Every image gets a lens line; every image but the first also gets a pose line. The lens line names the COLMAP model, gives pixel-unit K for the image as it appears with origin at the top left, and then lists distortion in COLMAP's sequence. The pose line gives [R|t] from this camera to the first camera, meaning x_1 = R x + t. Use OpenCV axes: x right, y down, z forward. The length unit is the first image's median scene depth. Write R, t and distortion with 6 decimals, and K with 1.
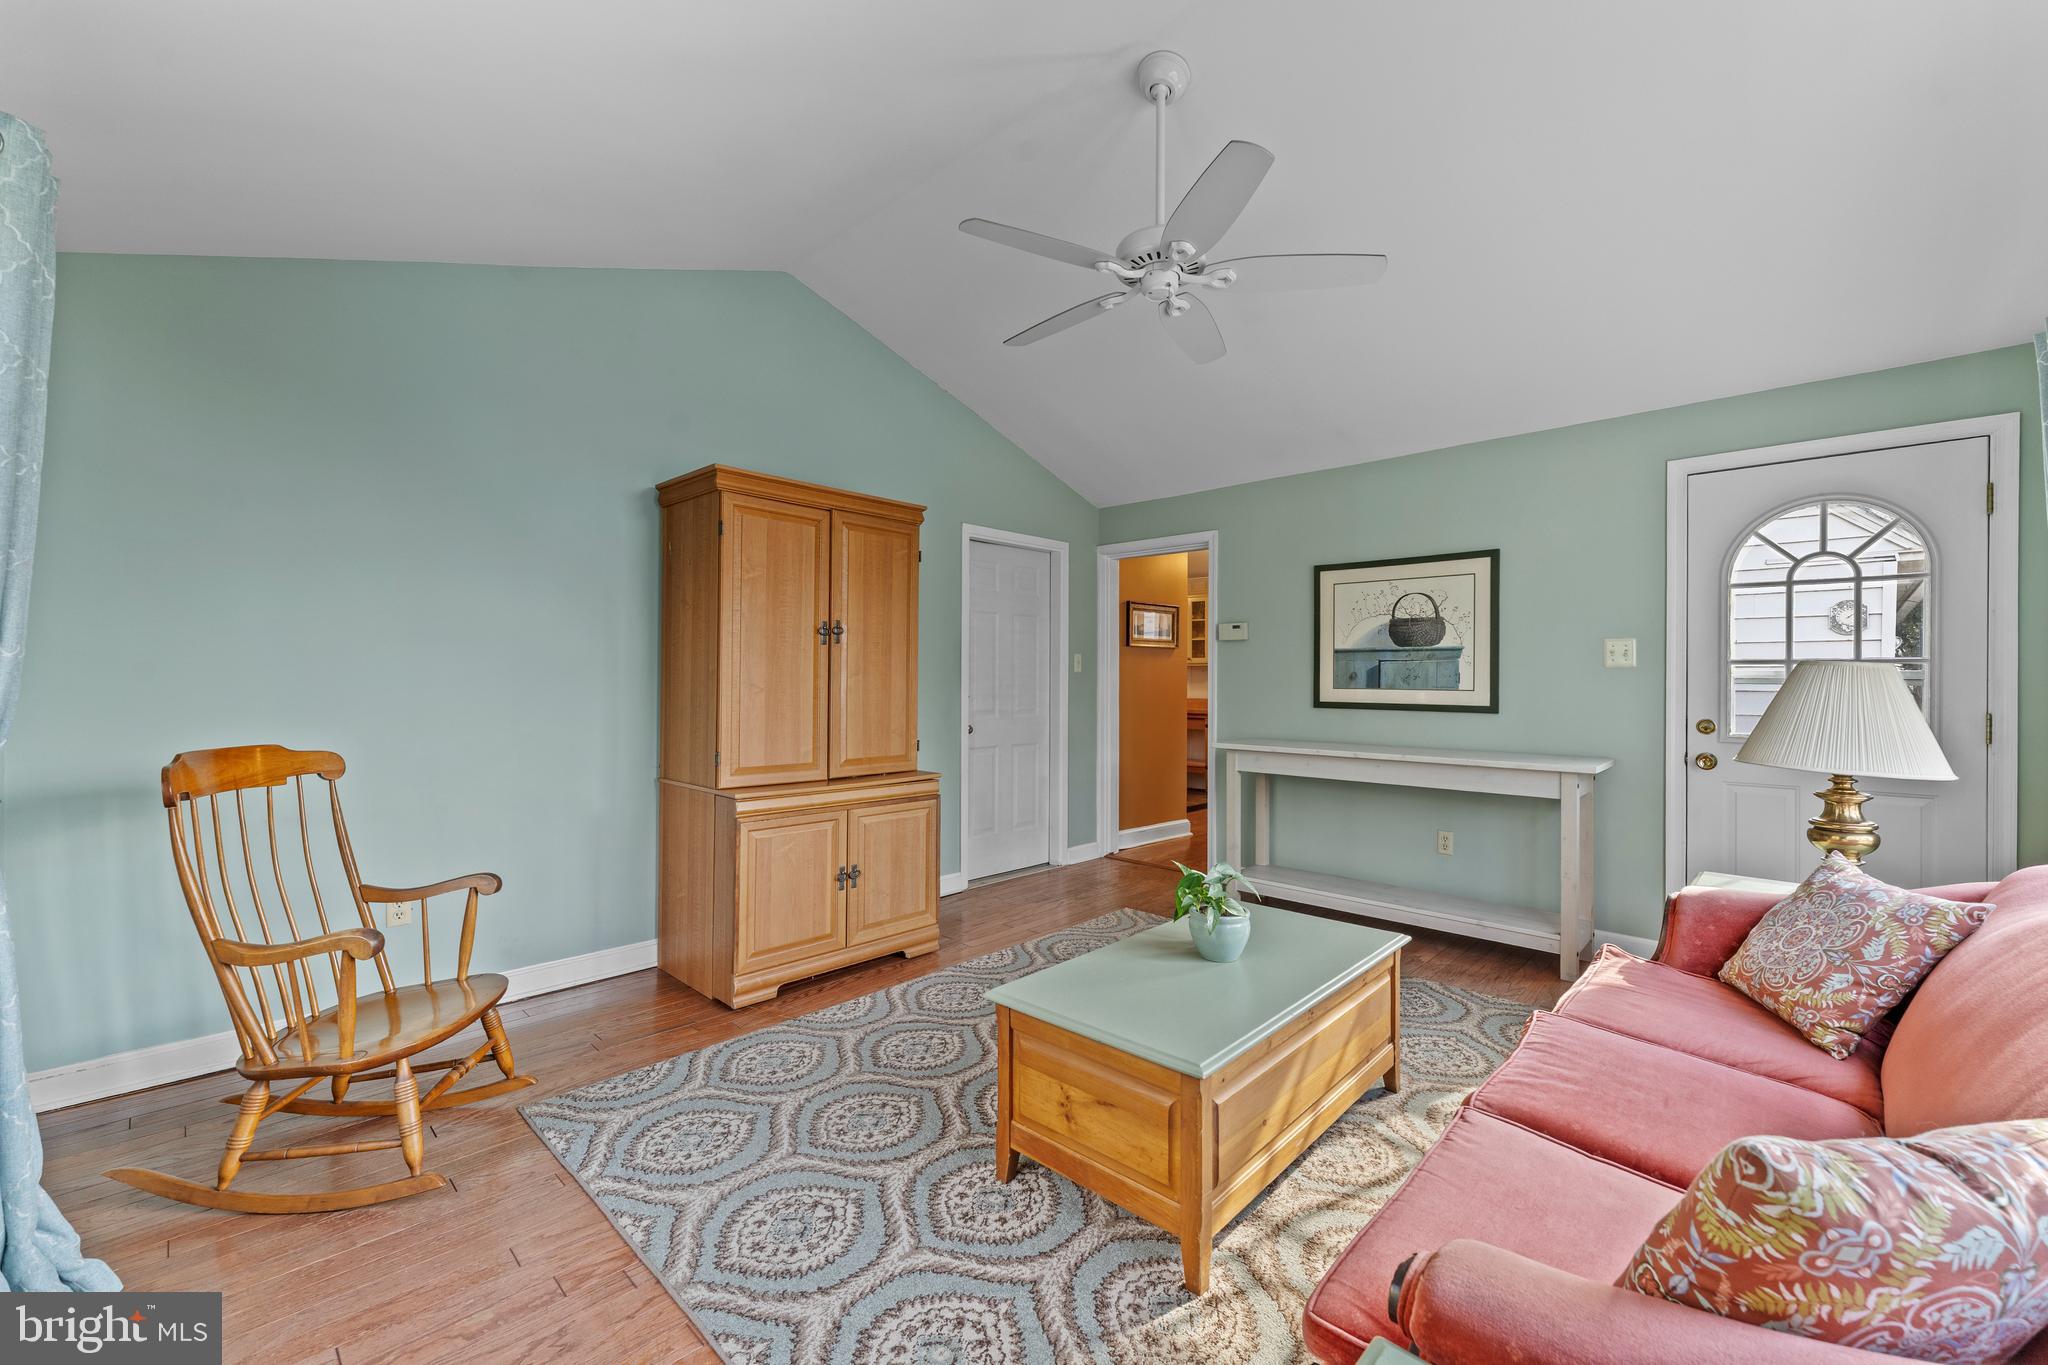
lens RADIAL K [[818.8, 0, 1022.1], [0, 818.8, 679.7], [0, 0, 1]] dist [0.002976, -0.000262]
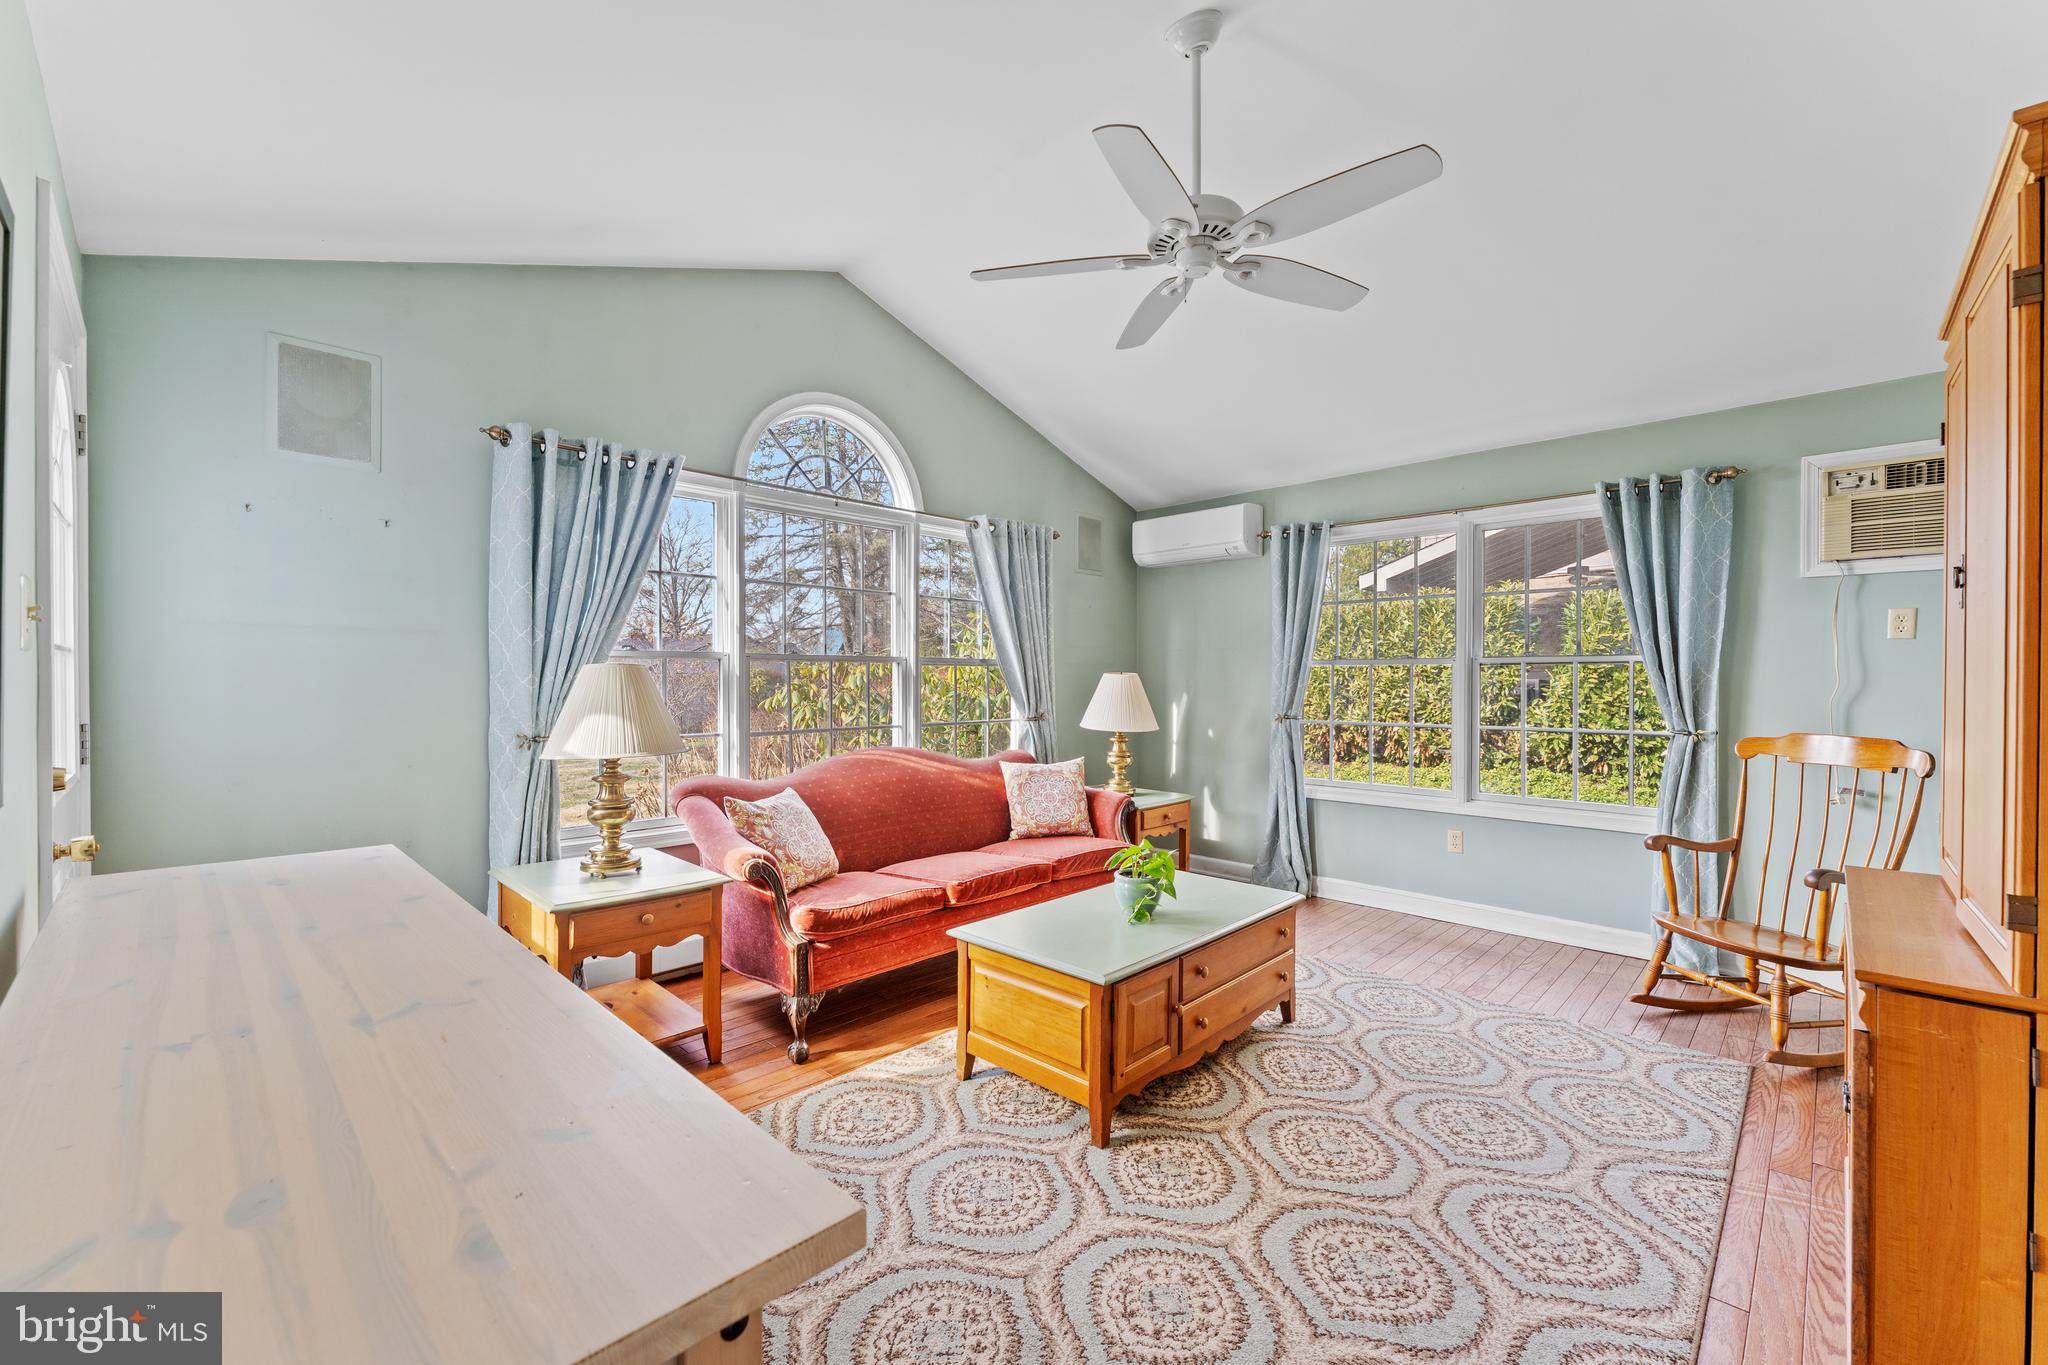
lens RADIAL K [[818.8, 0, 1027.9], [0, 818.8, 678.4], [0, 0, 1]] dist [0.002976, -0.000262]
pose [[-0.999819, -0.018803, -0.002949, 0.380161], [-0.018815, 0.999815, 0.004059, 0.003907], [0.002872, 0.004114, -0.999987, 2.041827]]
